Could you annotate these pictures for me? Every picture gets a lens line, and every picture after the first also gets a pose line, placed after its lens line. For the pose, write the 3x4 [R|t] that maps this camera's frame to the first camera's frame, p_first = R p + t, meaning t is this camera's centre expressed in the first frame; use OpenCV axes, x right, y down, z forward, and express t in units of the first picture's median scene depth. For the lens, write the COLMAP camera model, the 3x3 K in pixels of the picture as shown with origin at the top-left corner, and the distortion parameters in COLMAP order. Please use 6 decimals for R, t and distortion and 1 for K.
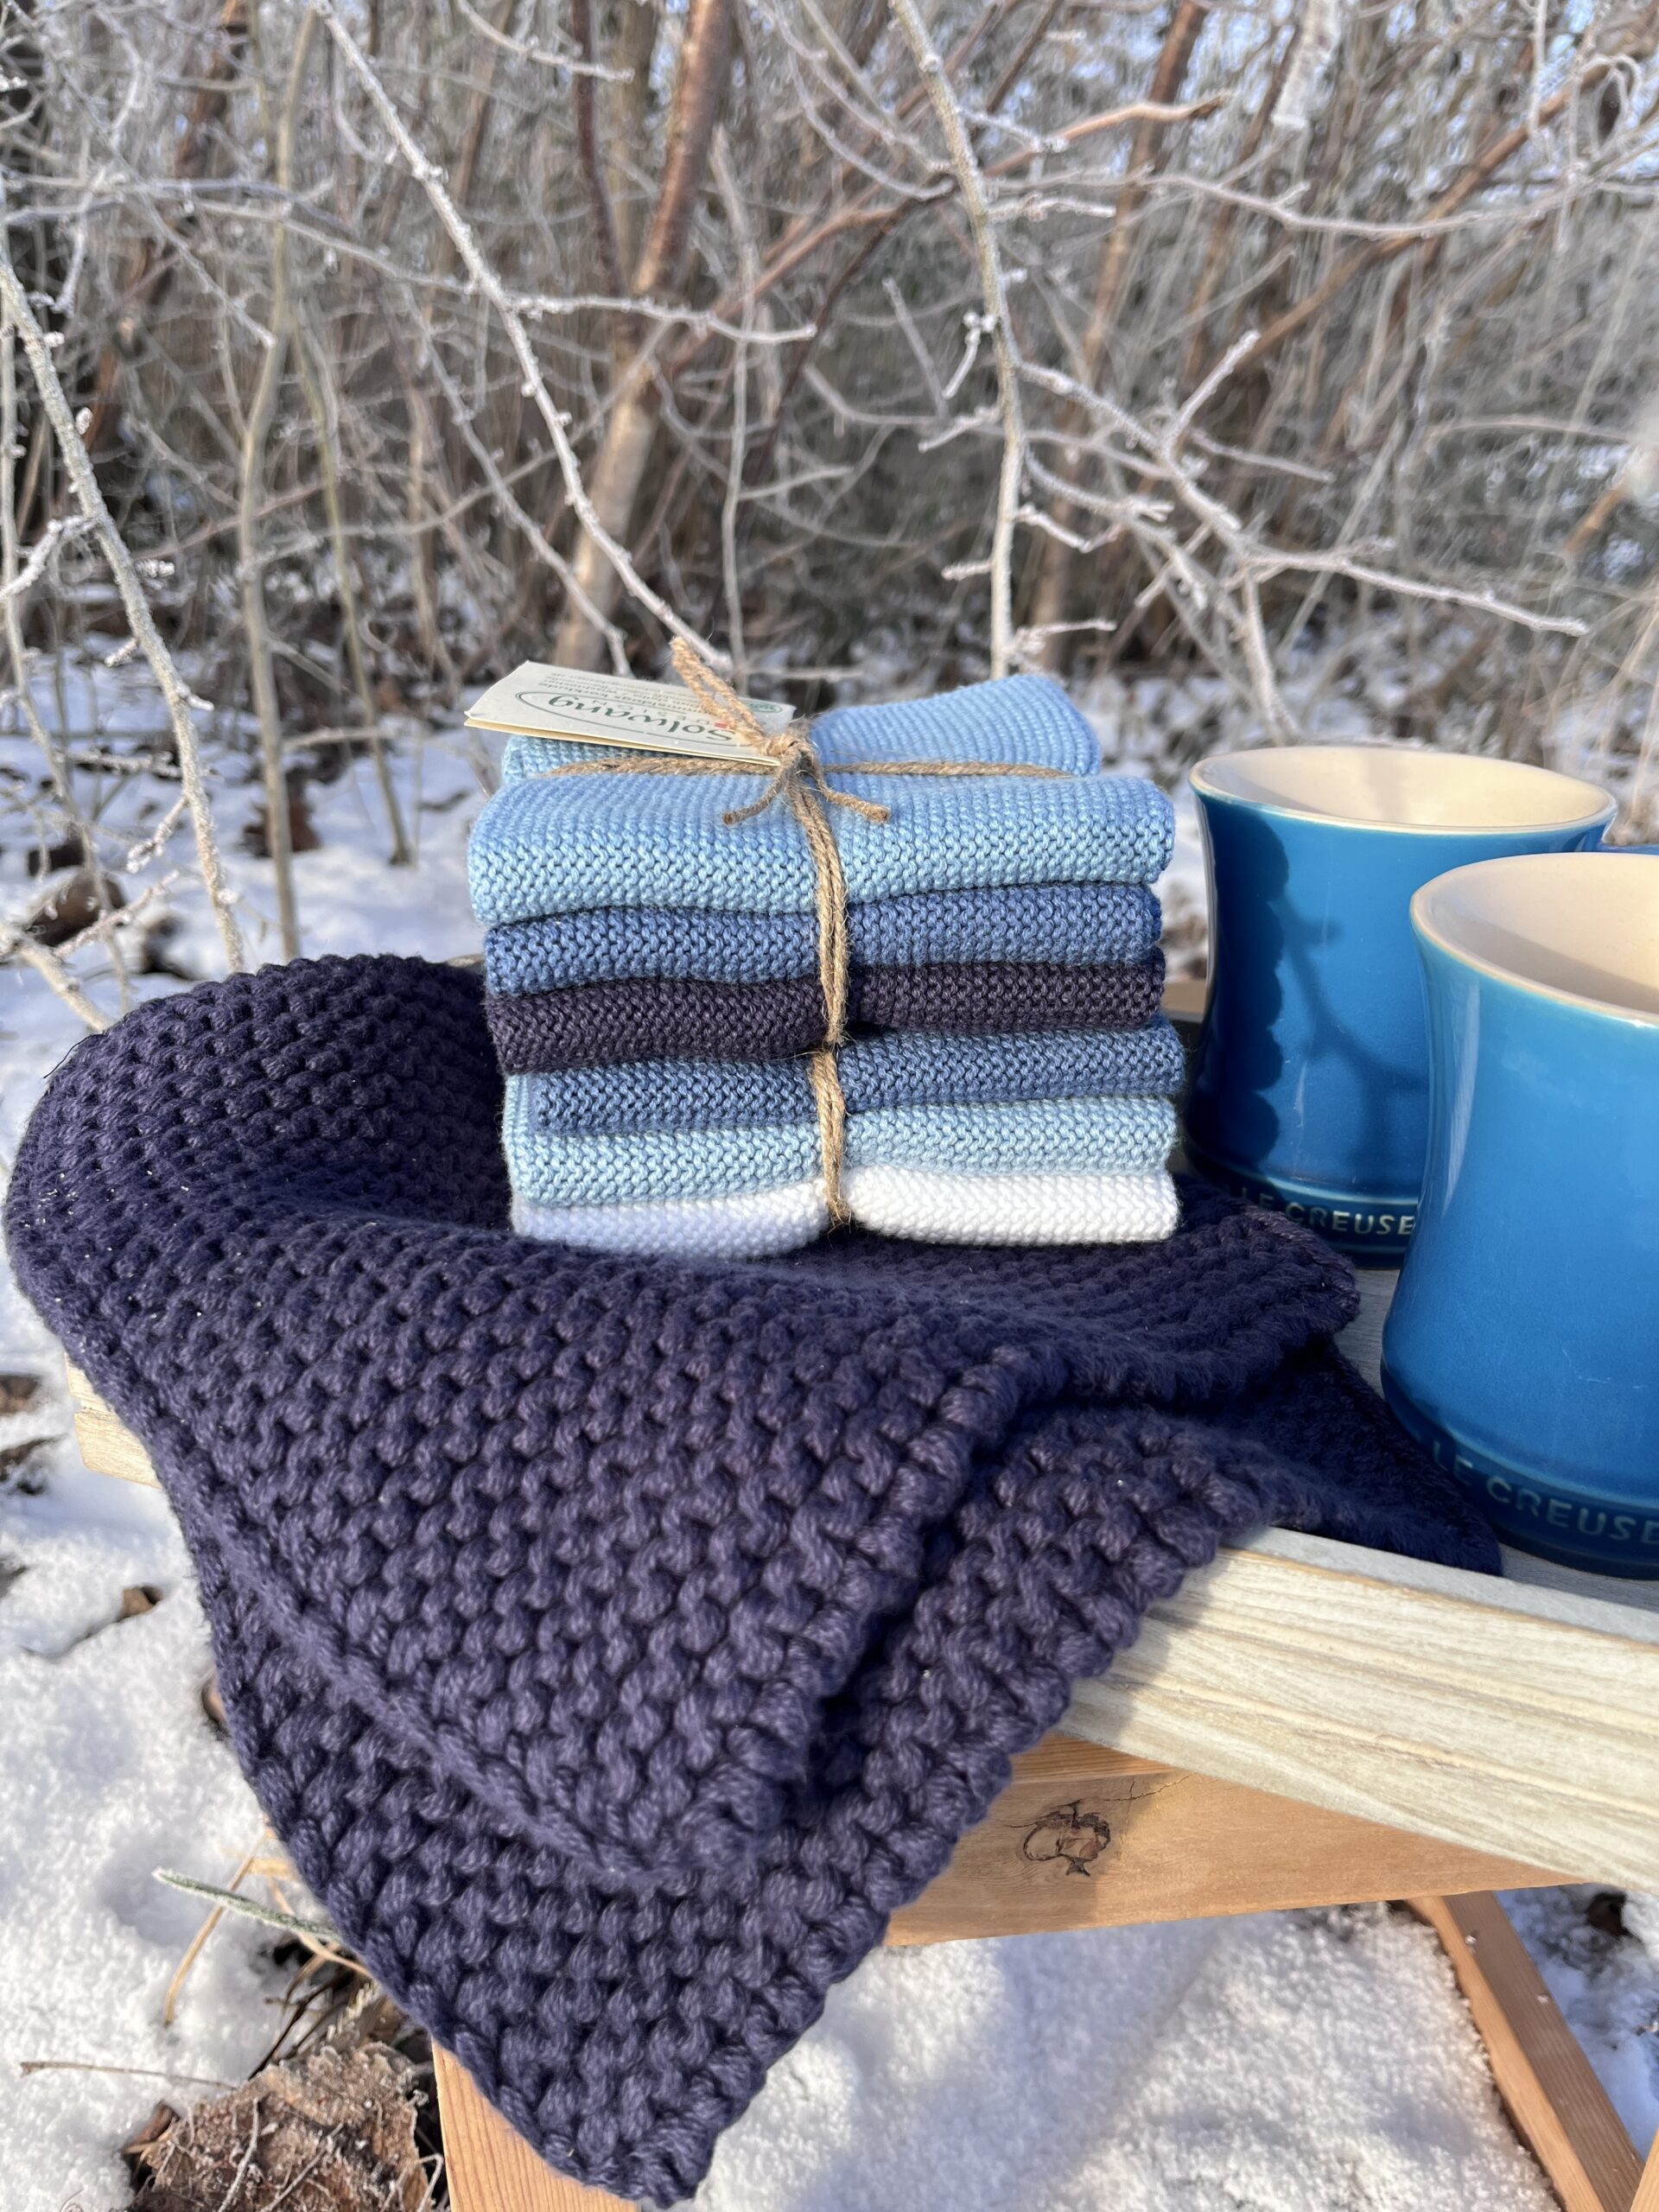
lens RADIAL K [[1661.6, 0, 830.7], [0, 1661.6, 1104.8], [0, 0, 1]] dist [0.010899, -0.045401]
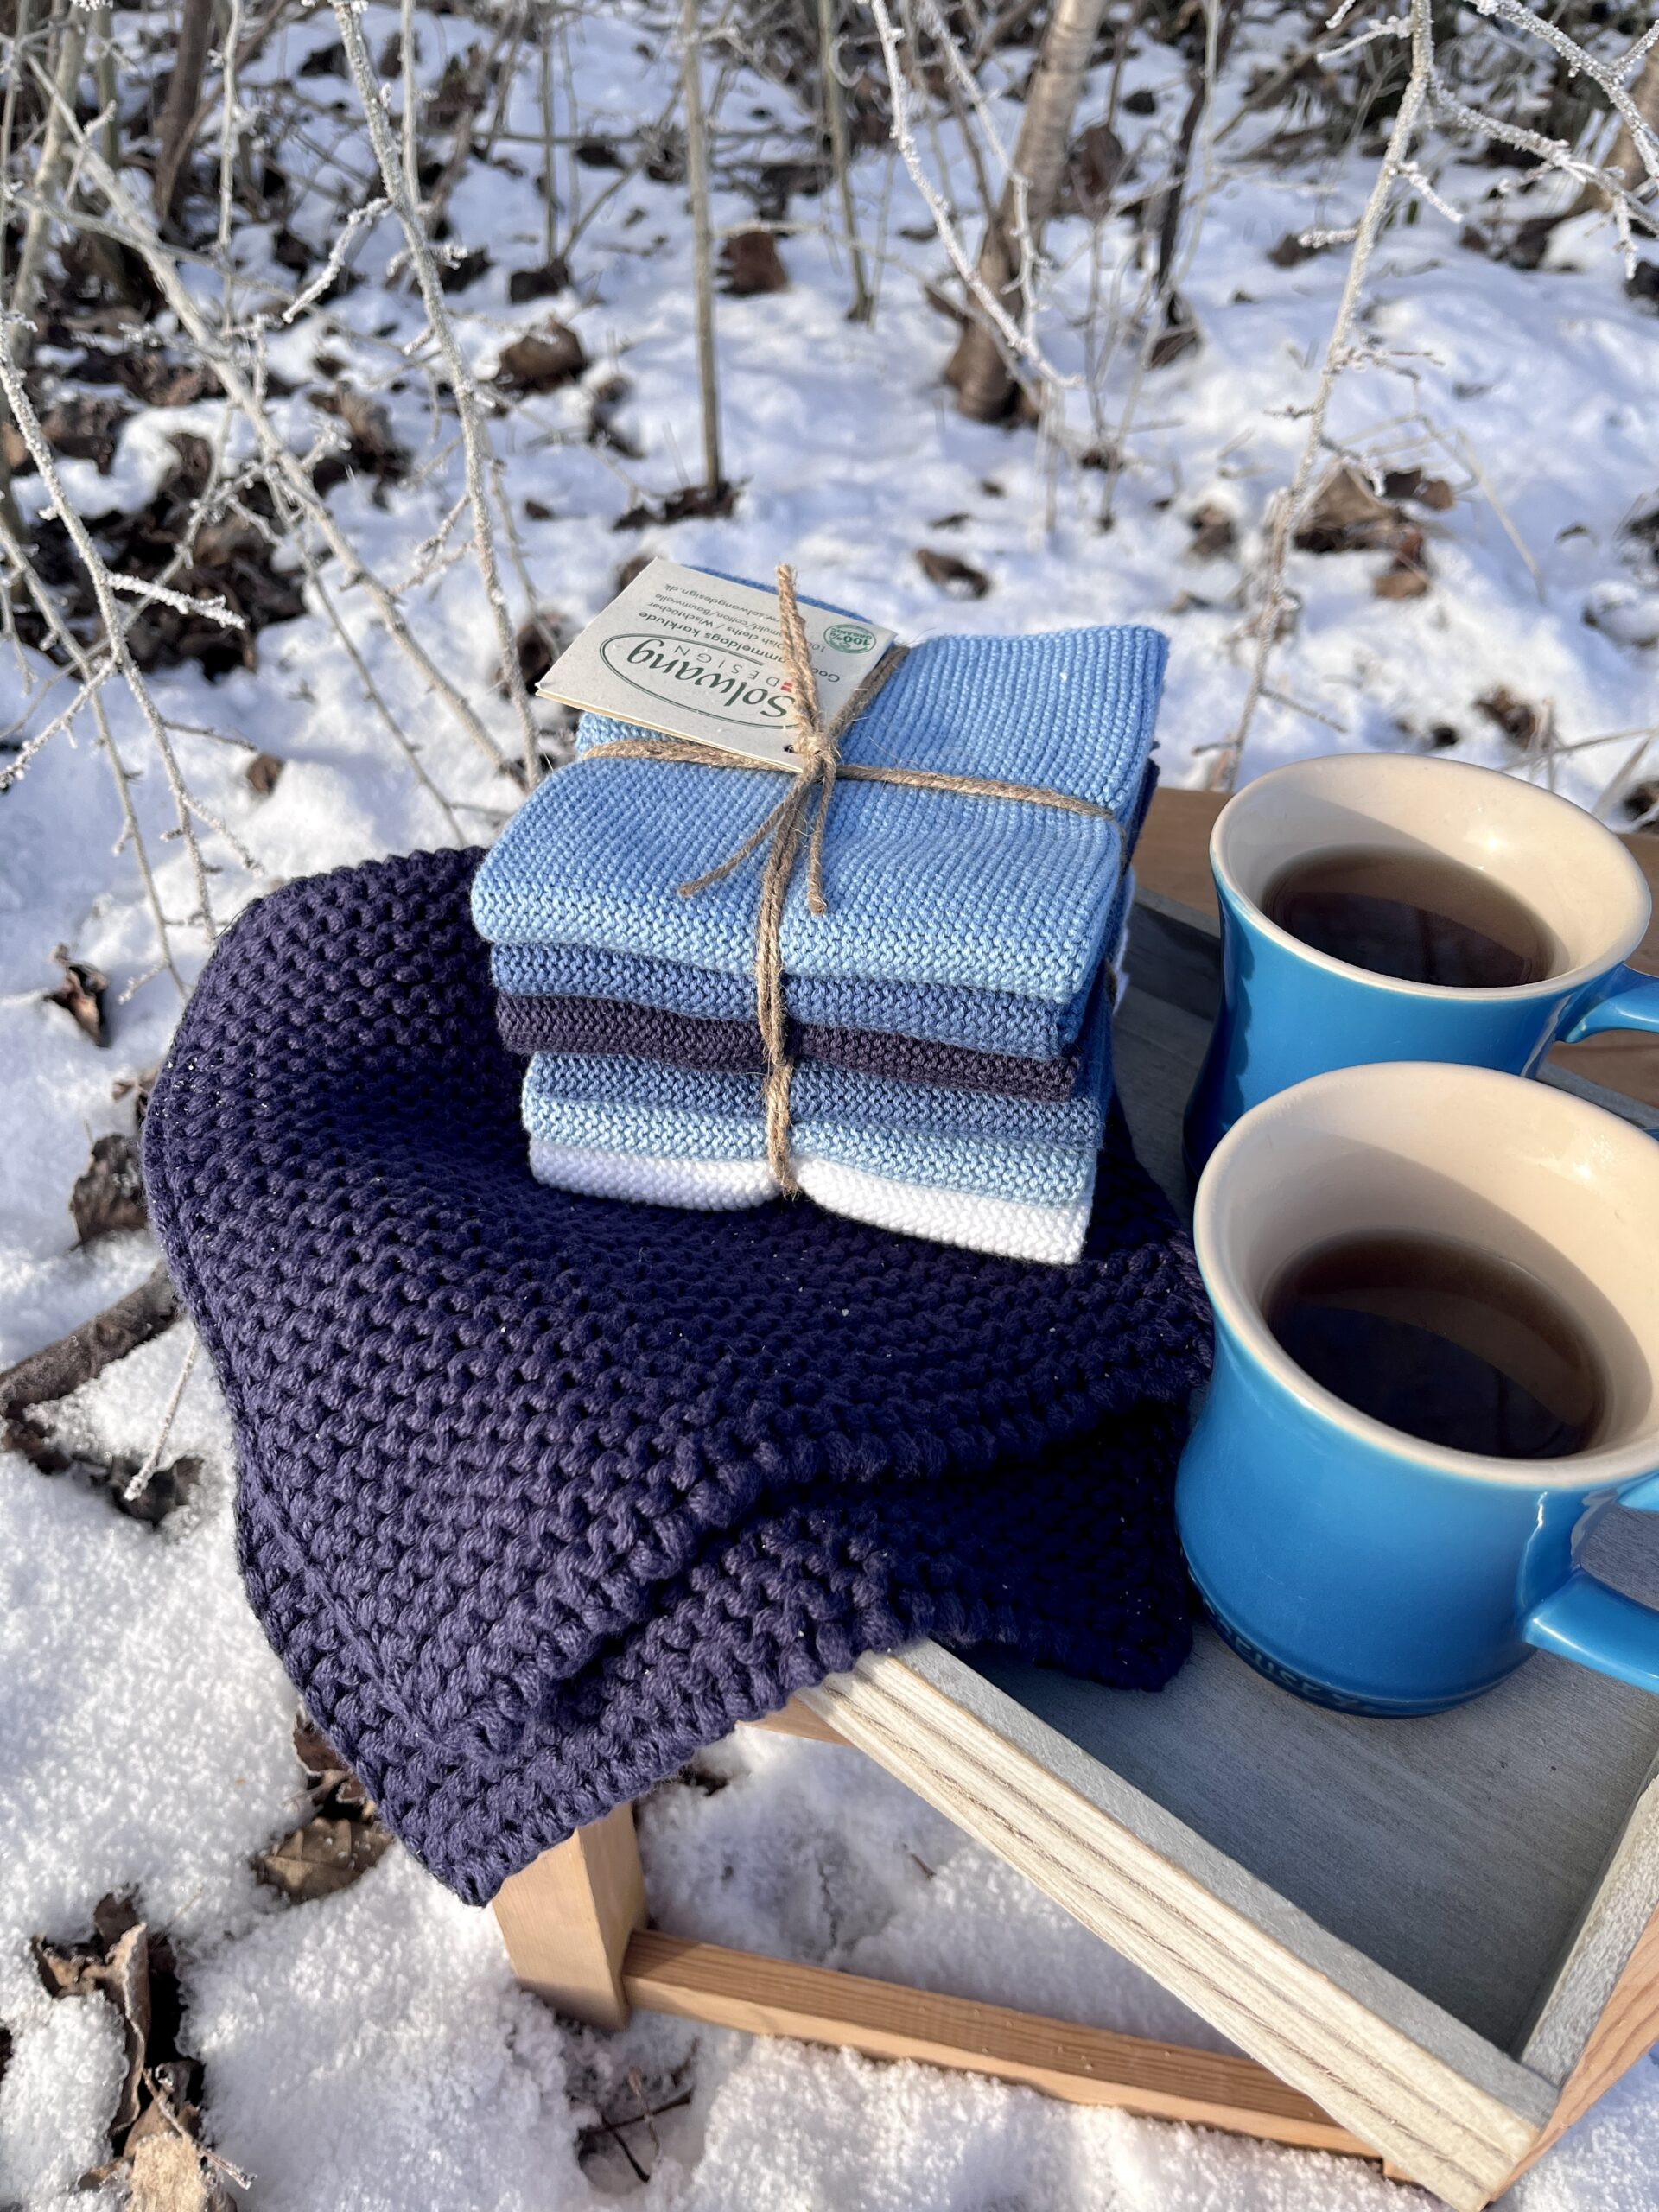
lens RADIAL K [[1661.6, 0, 833.4], [0, 1661.6, 1054.0], [0, 0, 1]] dist [0.010899, -0.045401]
pose [[0.945548, 0.200859, -0.256114, 0.380929], [-0.103563, 0.931644, 0.348302, -0.522952], [0.308567, -0.302812, 0.901716, -0.016089]]
